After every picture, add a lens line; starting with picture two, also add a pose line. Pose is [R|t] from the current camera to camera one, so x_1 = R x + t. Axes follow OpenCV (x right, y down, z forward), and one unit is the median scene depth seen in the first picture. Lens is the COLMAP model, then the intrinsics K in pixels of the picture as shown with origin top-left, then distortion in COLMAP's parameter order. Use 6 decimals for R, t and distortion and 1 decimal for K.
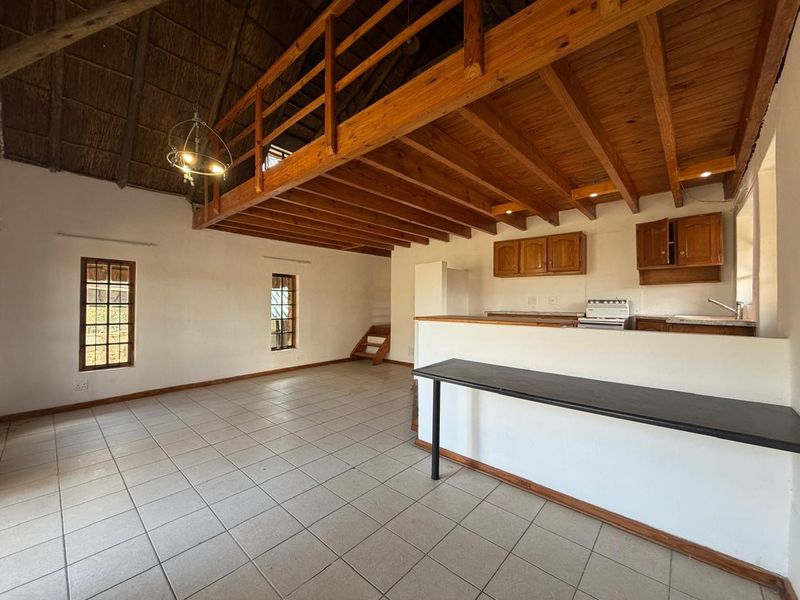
lens RADIAL K [[319.0, 0, 395.6], [0, 319.0, 298.1], [0, 0, 1]] dist [0.002615, -0.000436]
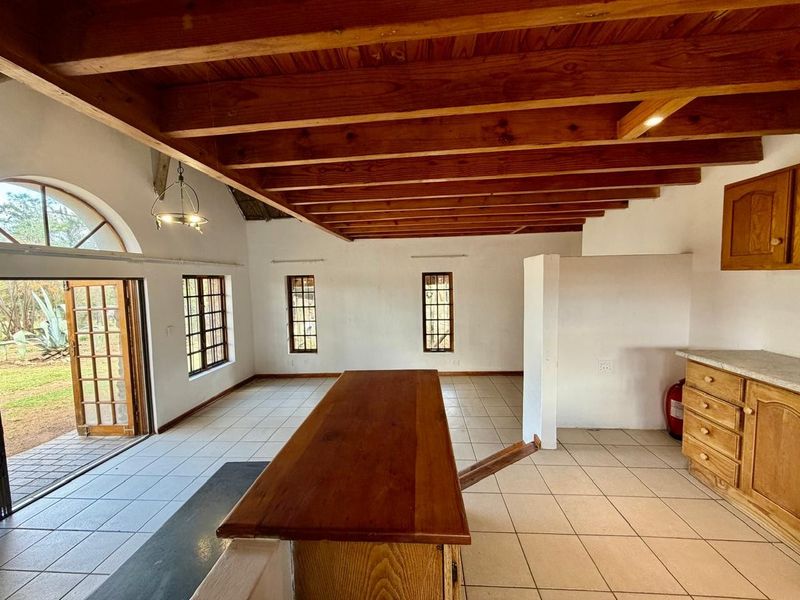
lens RADIAL K [[319.0, 0, 397.7], [0, 319.0, 303.8], [0, 0, 1]] dist [0.002615, -0.000436]
pose [[0.613774, 0.034047, -0.788747, 0.429538], [0.038811, 0.996560, 0.073219, -0.076909], [0.788527, -0.075552, 0.610342, 0.445276]]
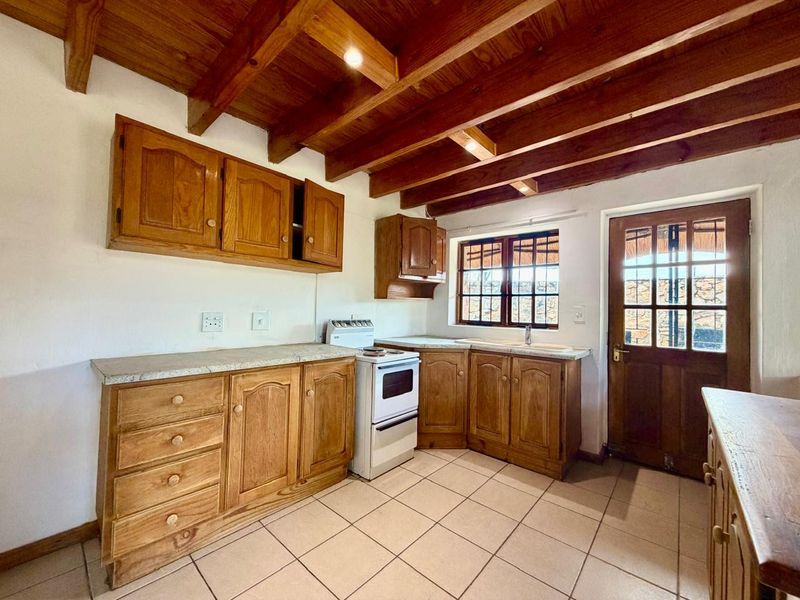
lens RADIAL K [[319.0, 0, 396.0], [0, 319.0, 301.5], [0, 0, 1]] dist [0.002615, -0.000436]
pose [[-0.007798, 0.022031, 0.999727, 0.044473], [-0.038632, 0.999004, -0.022317, -0.017867], [-0.999223, -0.038795, -0.006939, 0.839854]]
